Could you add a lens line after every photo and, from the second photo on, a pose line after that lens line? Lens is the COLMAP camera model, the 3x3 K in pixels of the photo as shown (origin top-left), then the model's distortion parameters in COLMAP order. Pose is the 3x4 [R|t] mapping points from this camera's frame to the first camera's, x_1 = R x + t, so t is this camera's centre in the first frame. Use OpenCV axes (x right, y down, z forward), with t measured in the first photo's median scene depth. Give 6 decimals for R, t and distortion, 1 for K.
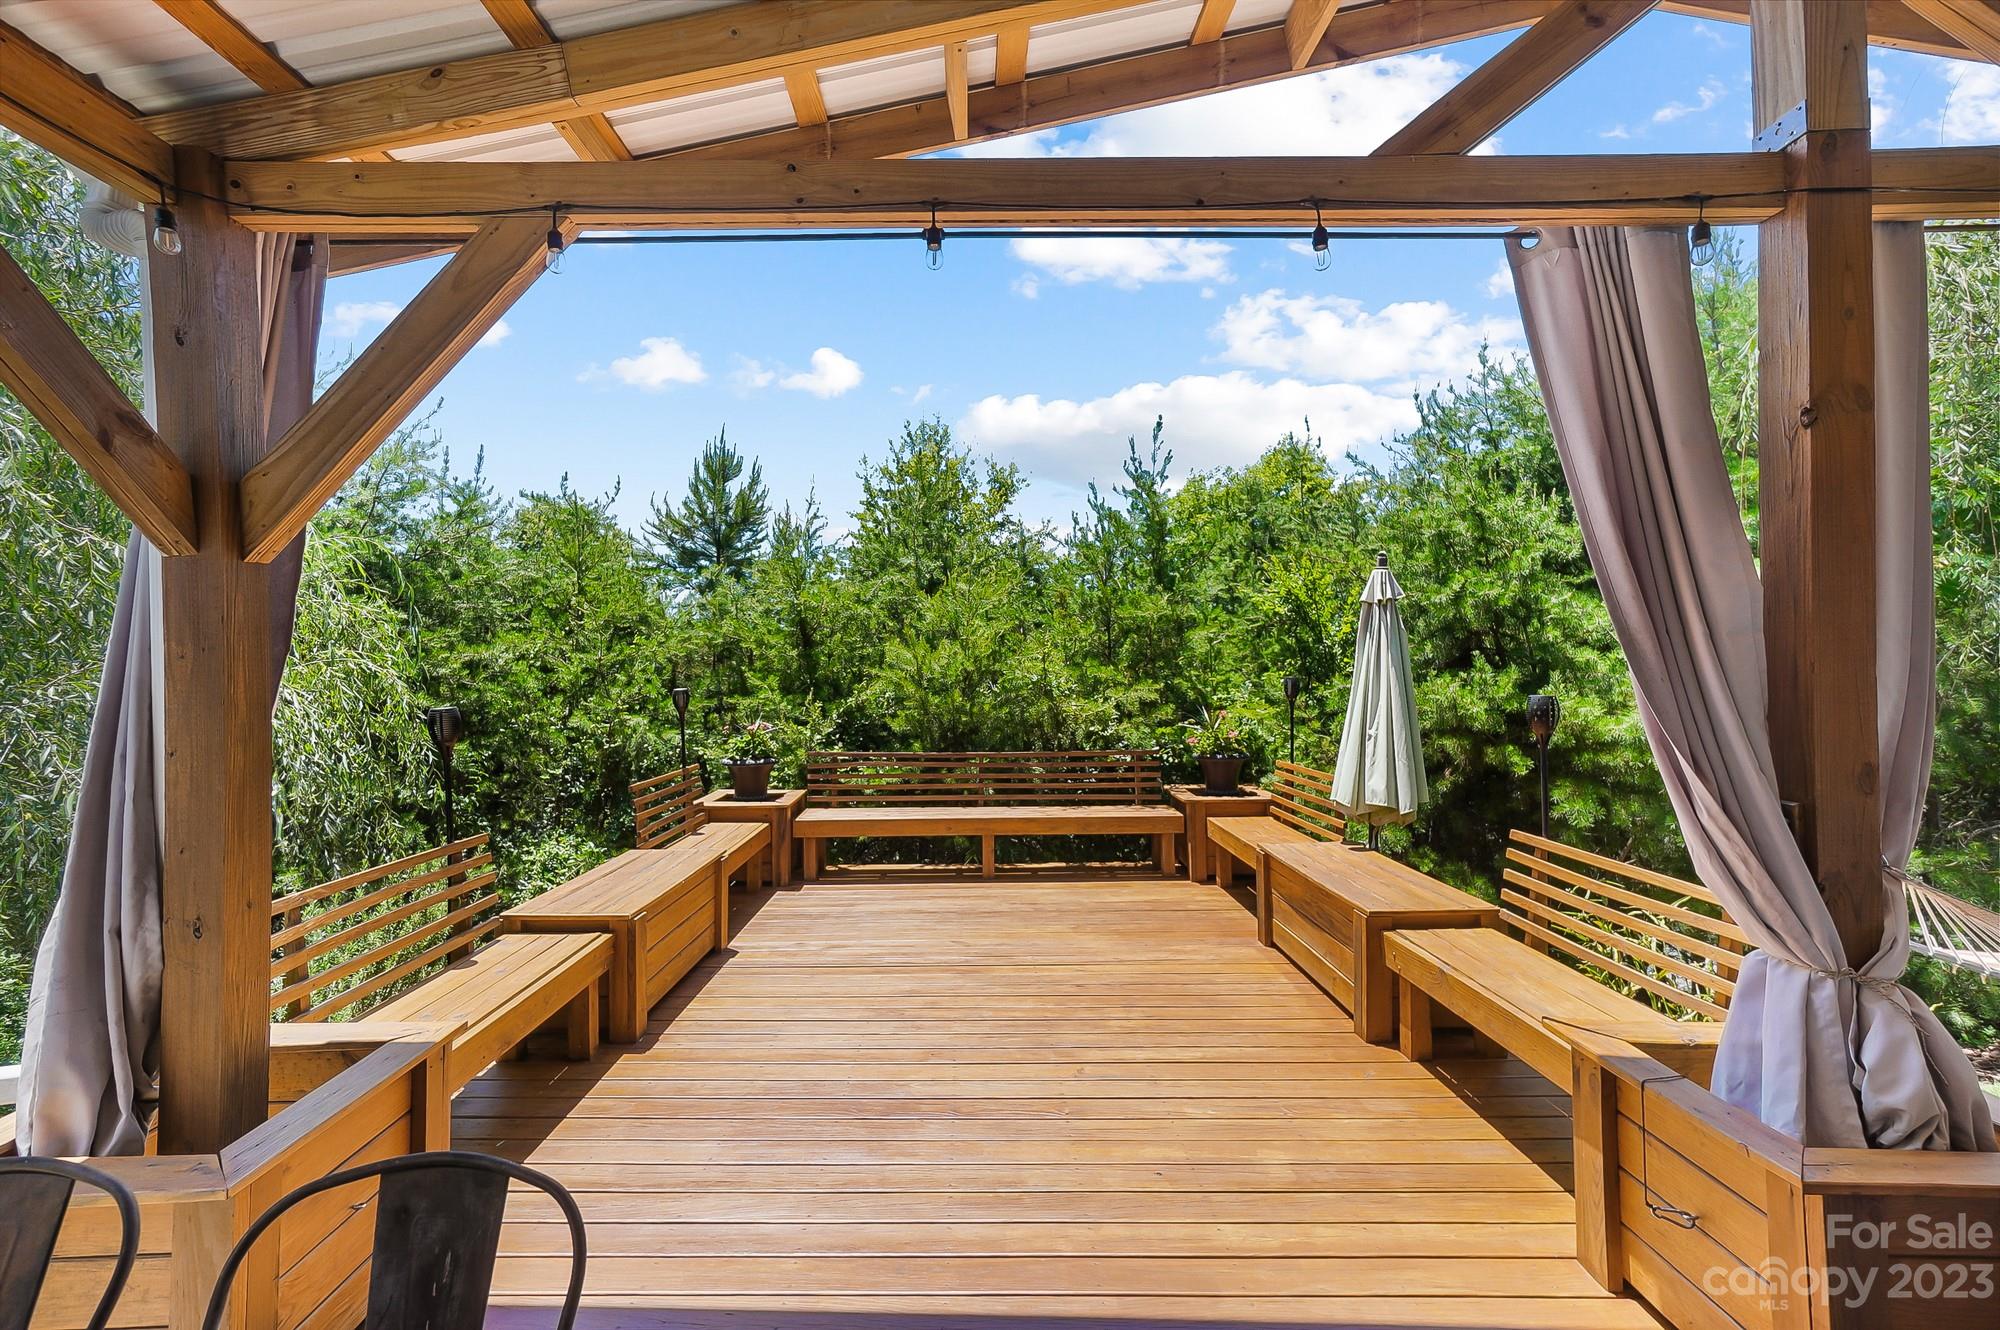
lens RADIAL K [[856.6, 0, 991.5], [0, 856.6, 649.0], [0, 0, 1]] dist [-0.005012, 0.006015]
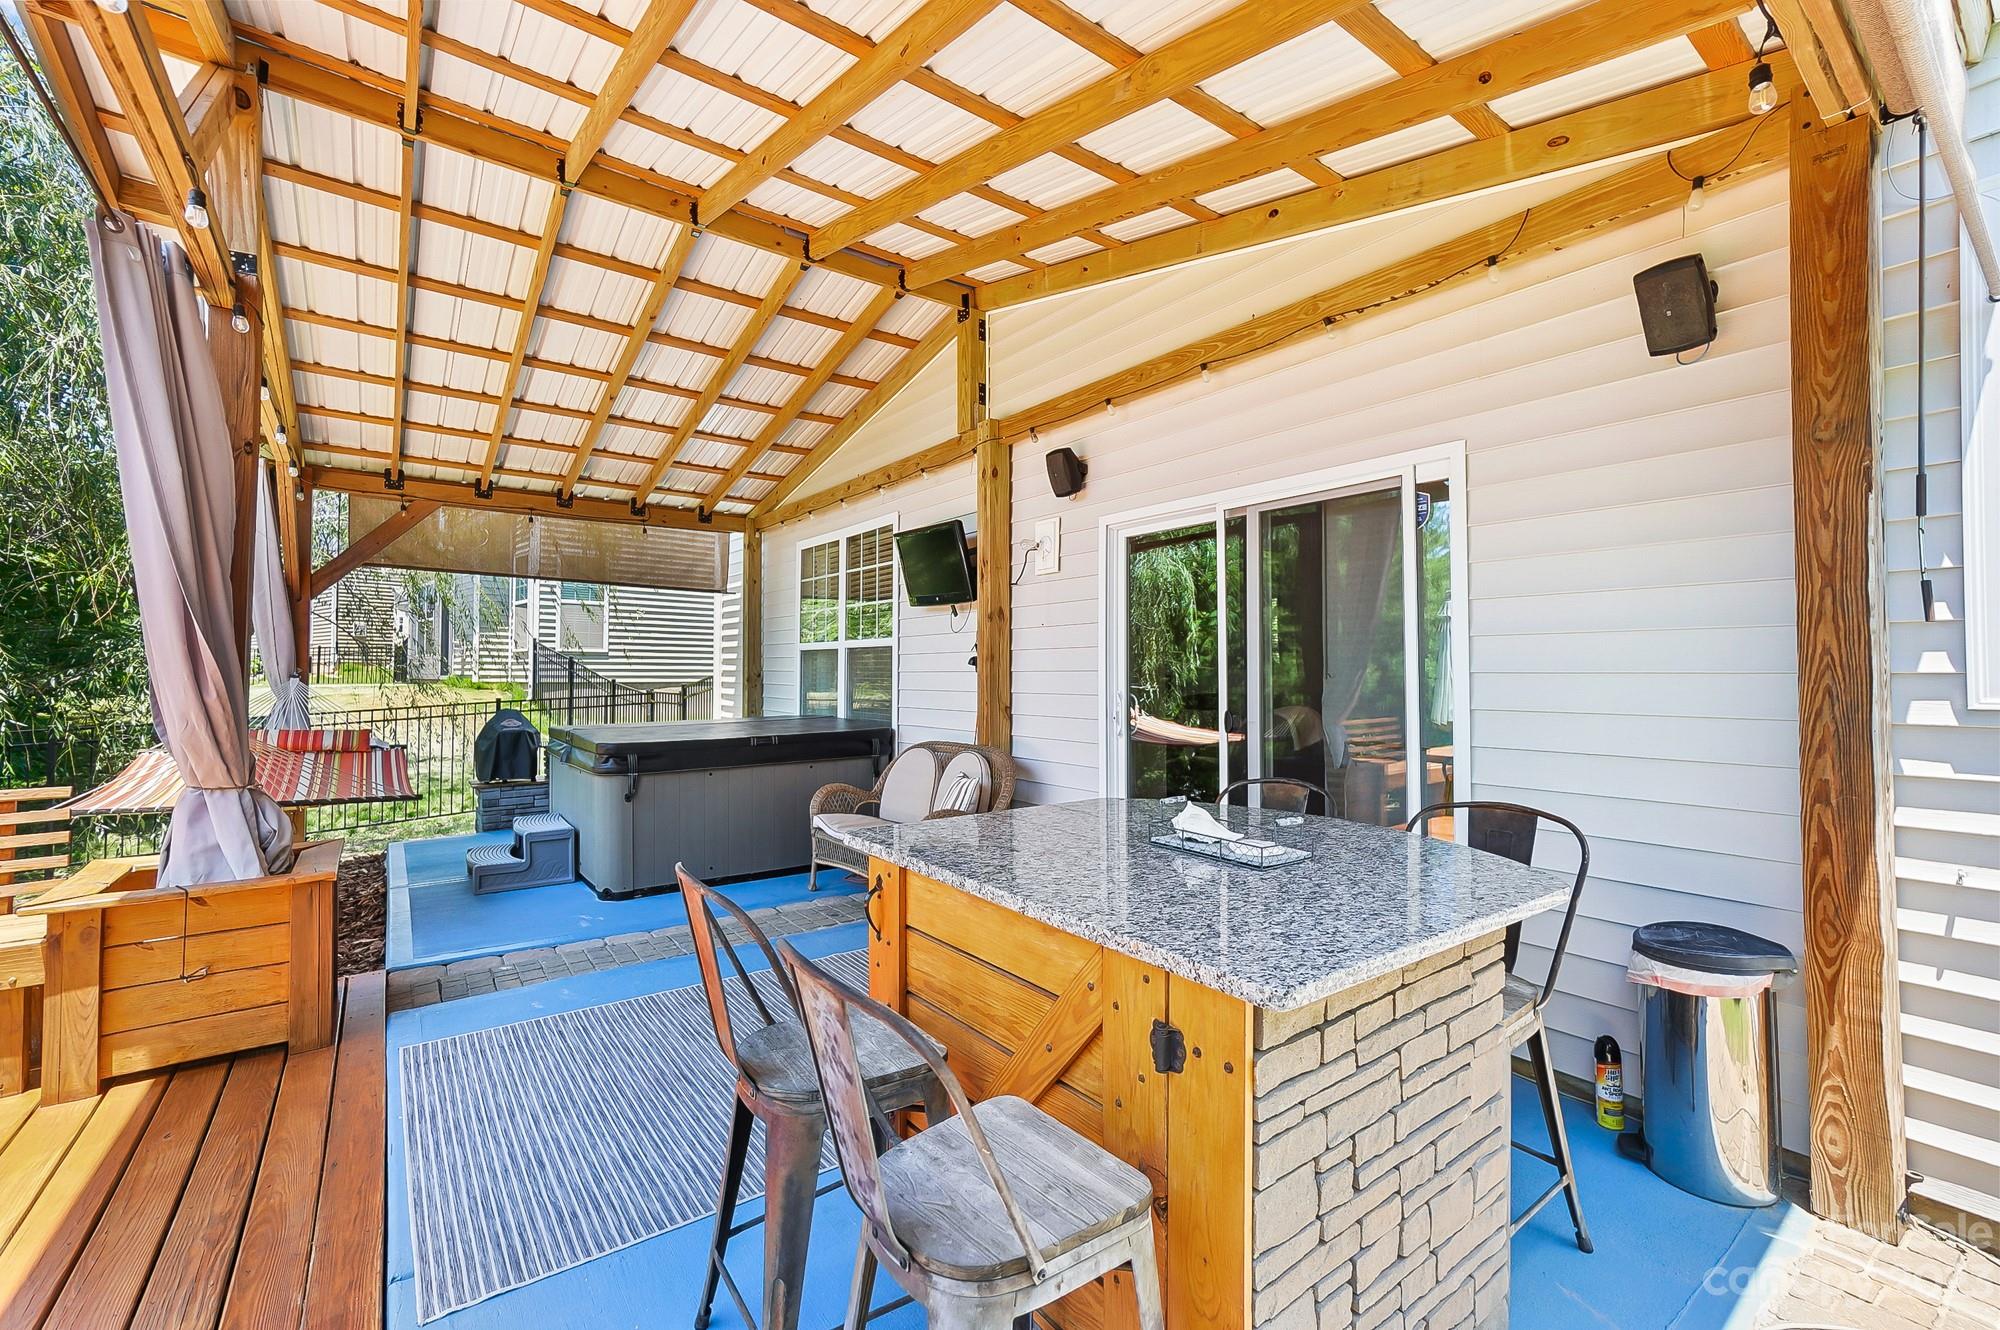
lens RADIAL K [[856.6, 0, 989.3], [0, 856.6, 652.3], [0, 0, 1]] dist [-0.005012, 0.006015]
pose [[-0.586402, 0.021414, 0.809737, -0.410501], [-0.021217, 0.998901, -0.041781, 0.053329], [-0.809743, -0.041681, -0.585303, 0.277860]]
